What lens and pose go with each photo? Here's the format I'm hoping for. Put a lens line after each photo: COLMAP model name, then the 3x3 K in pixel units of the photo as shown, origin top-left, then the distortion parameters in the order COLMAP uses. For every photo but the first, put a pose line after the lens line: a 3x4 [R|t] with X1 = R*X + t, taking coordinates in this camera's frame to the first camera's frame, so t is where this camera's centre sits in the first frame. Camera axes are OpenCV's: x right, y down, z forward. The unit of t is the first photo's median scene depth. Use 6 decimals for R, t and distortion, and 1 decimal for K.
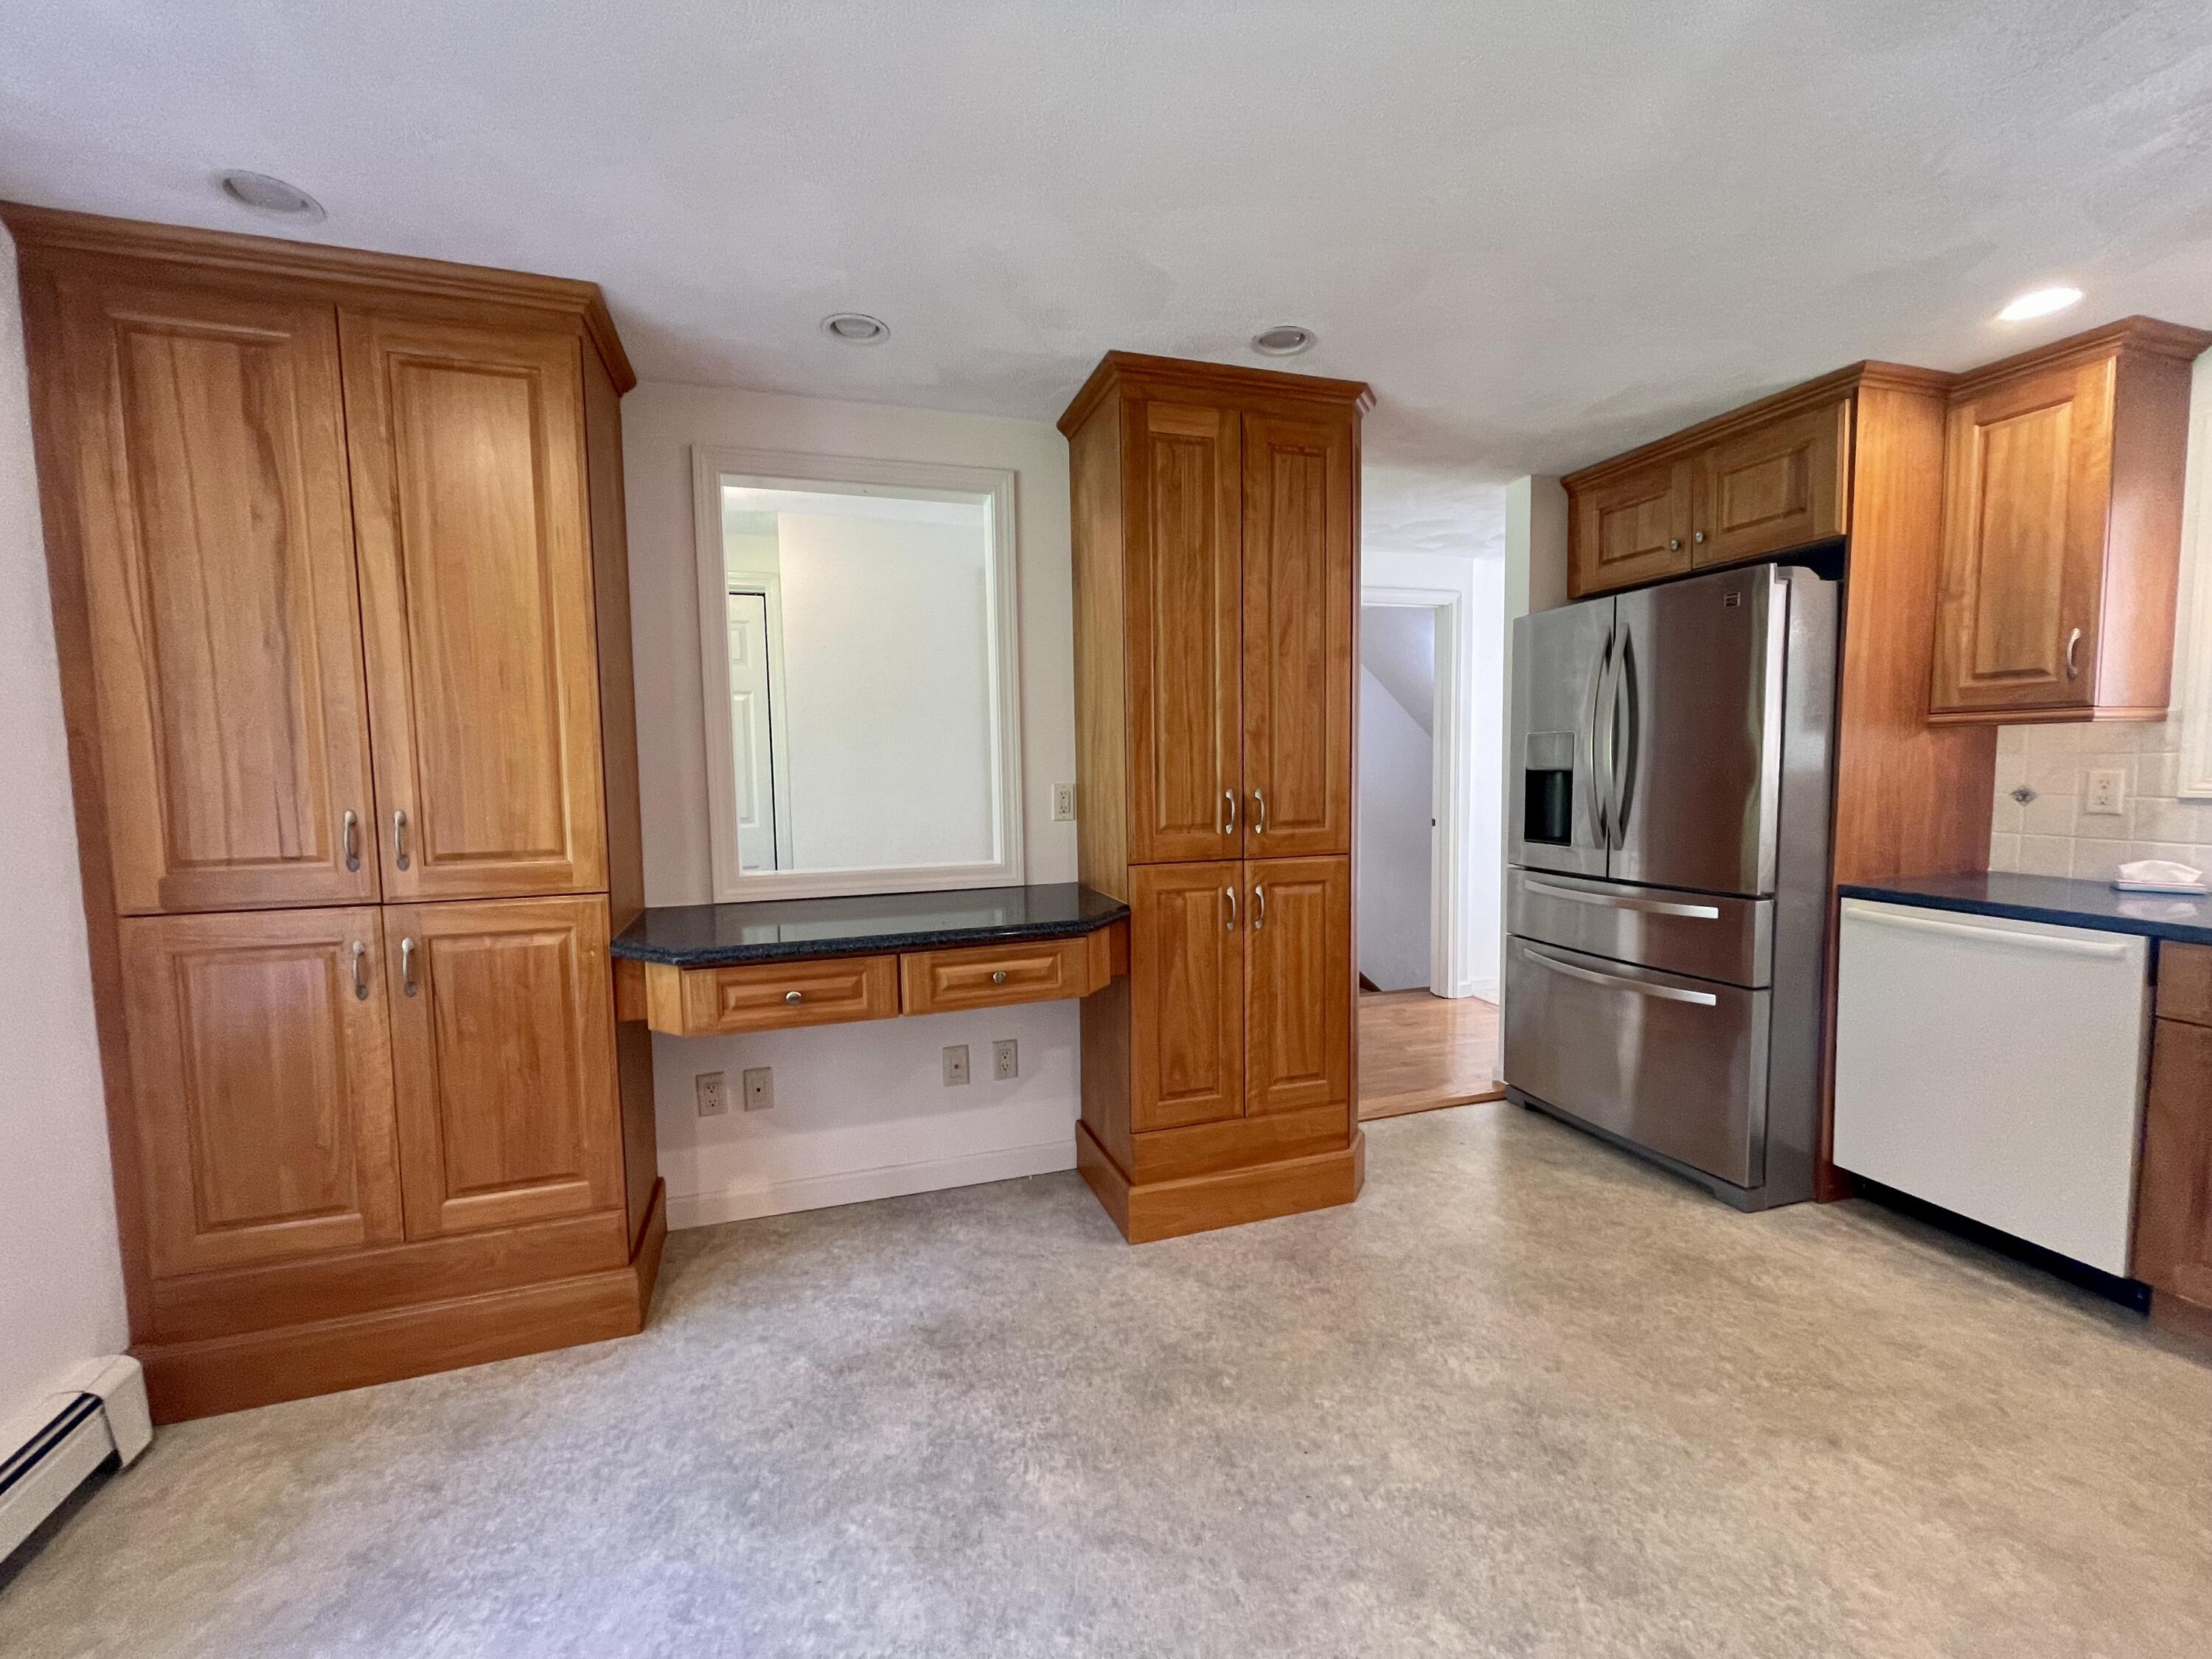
lens RADIAL K [[891.5, 0, 1102.9], [0, 891.5, 827.2], [0, 0, 1]] dist [0.002307, -0.000379]
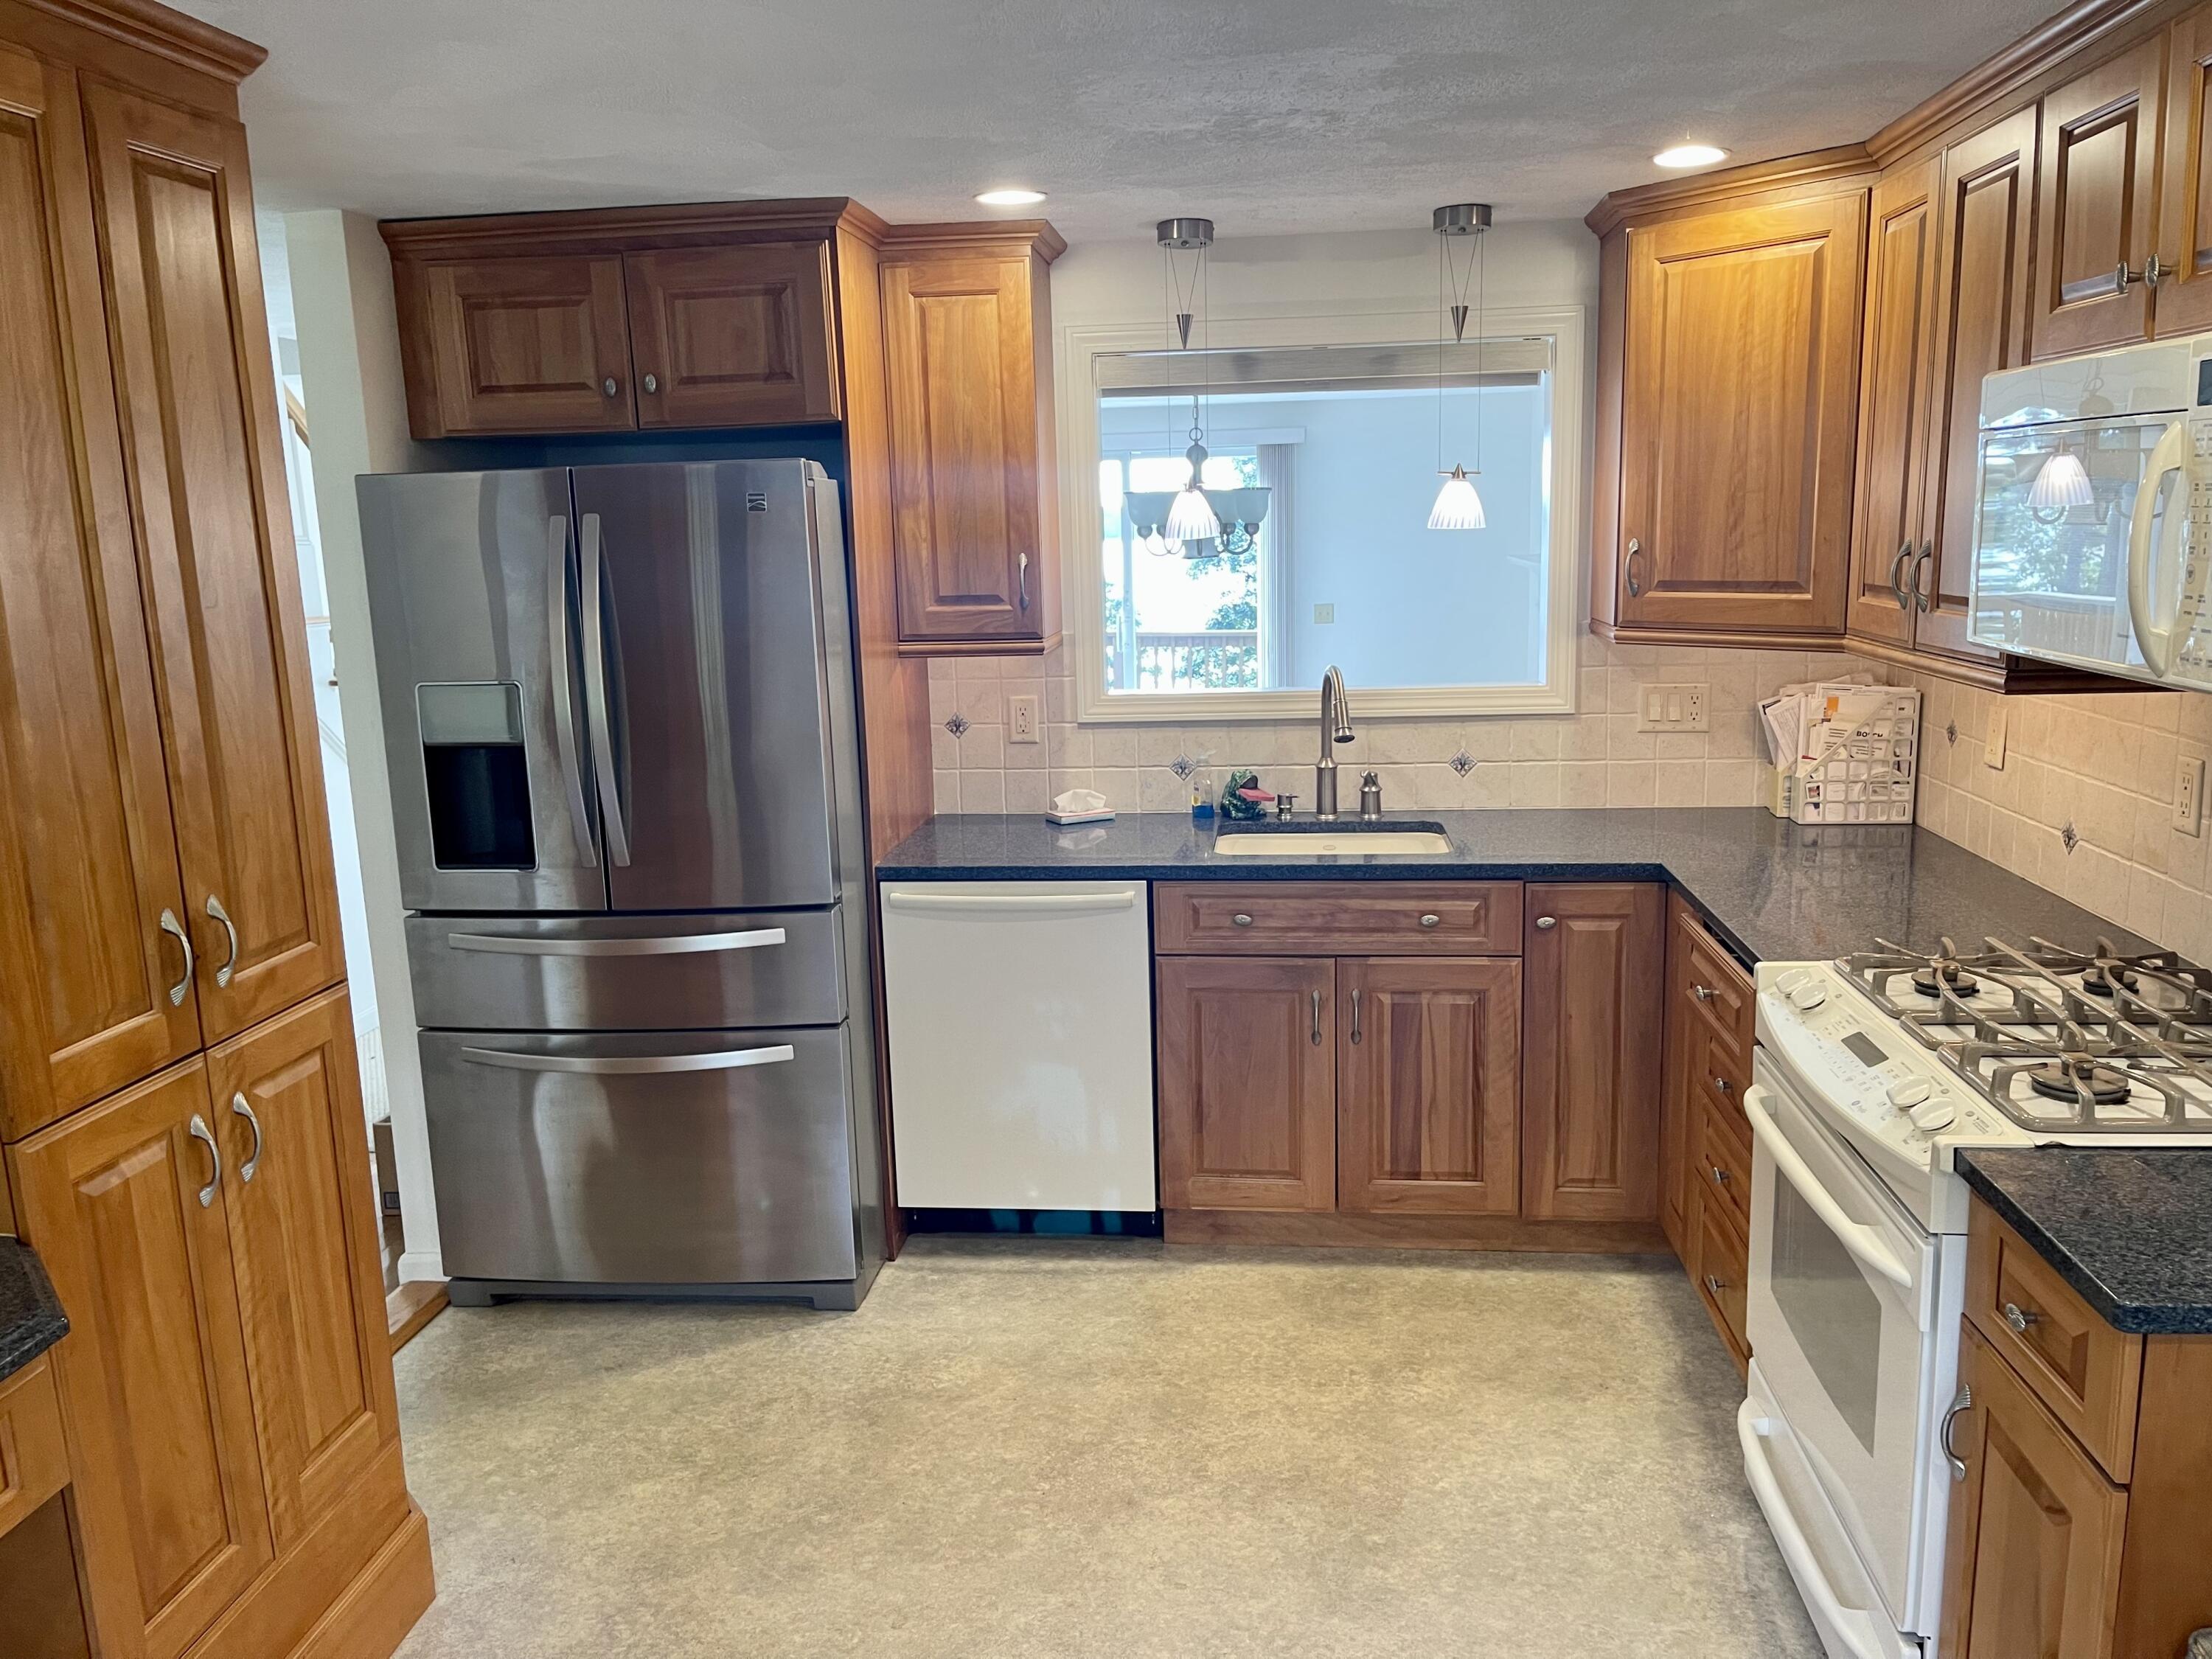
lens RADIAL K [[1666.7, 0, 1110.4], [0, 1666.7, 827.8], [0, 0, 1]] dist [0.016434, -0.020101]
pose [[0.397951, -0.162191, 0.902956, -0.425933], [0.086494, 0.986497, 0.139077, -0.159613], [-0.913320, 0.022754, 0.406606, 0.209440]]
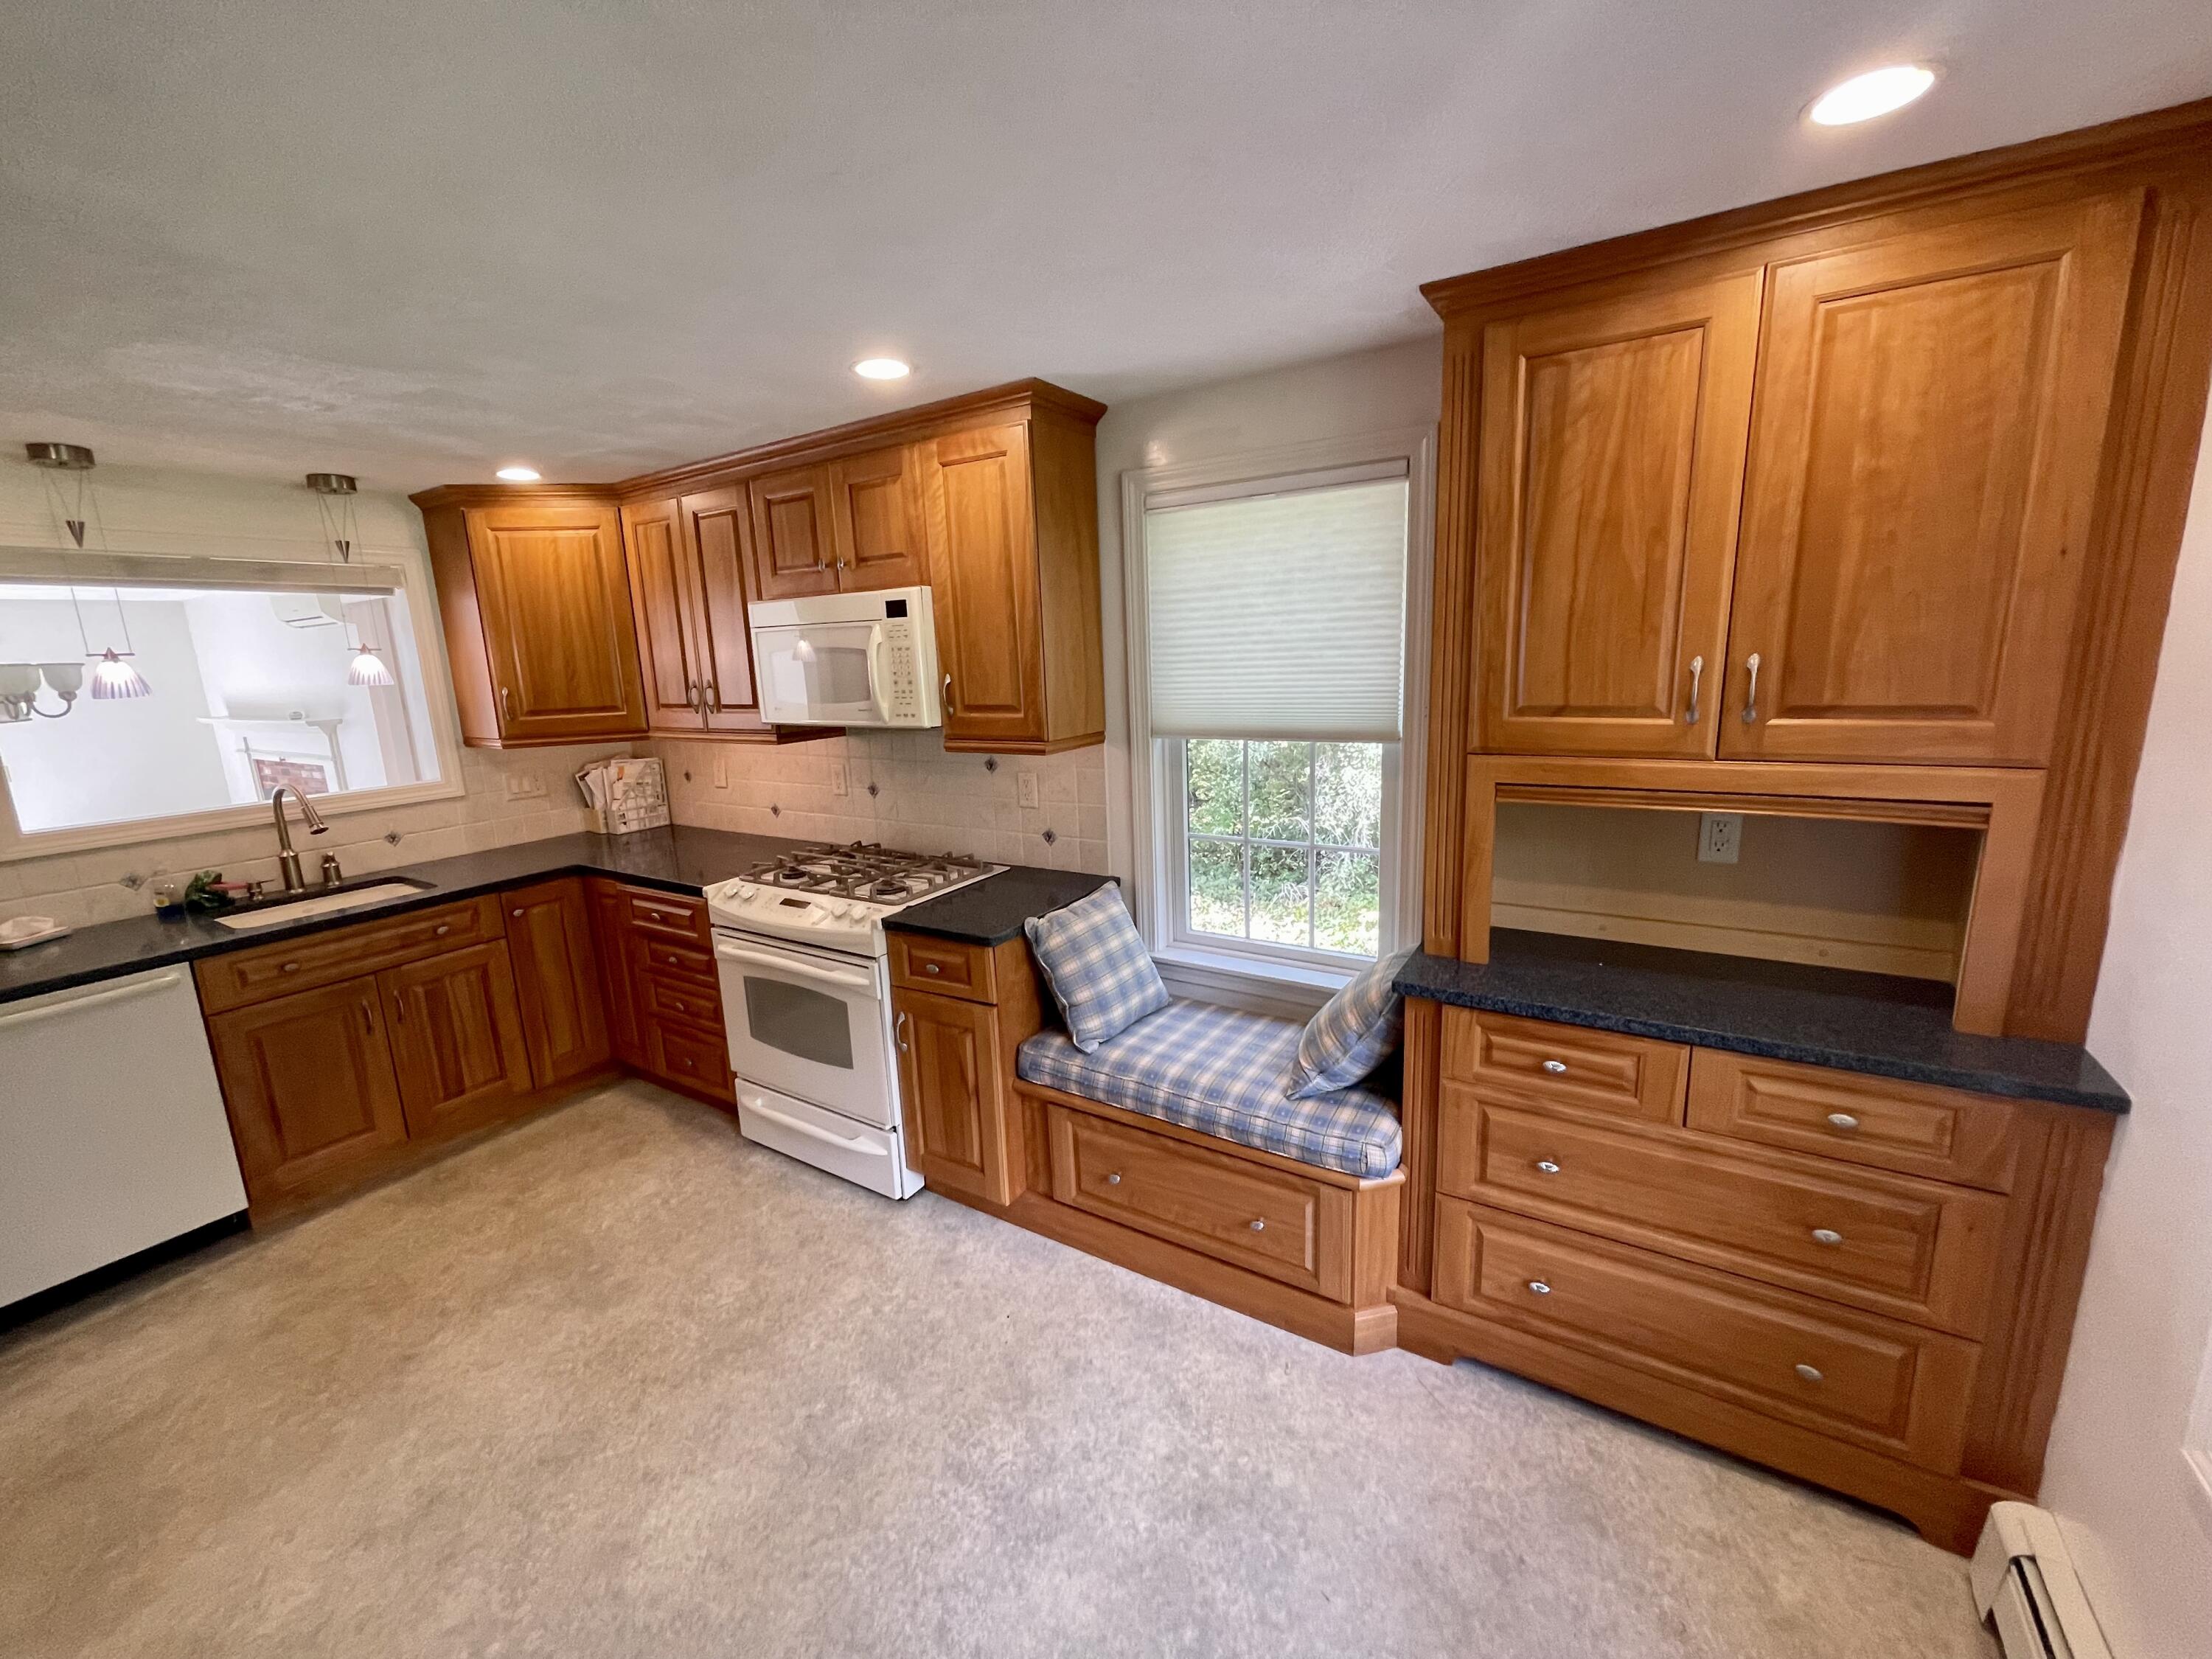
lens RADIAL K [[891.5, 0, 1091.0], [0, 891.5, 818.1], [0, 0, 1]] dist [0.002307, -0.000379]
pose [[-0.641618, -0.103044, 0.760071, -0.504534], [0.104461, 0.969963, 0.219680, -0.179664], [-0.759878, 0.220349, -0.611582, 0.588805]]
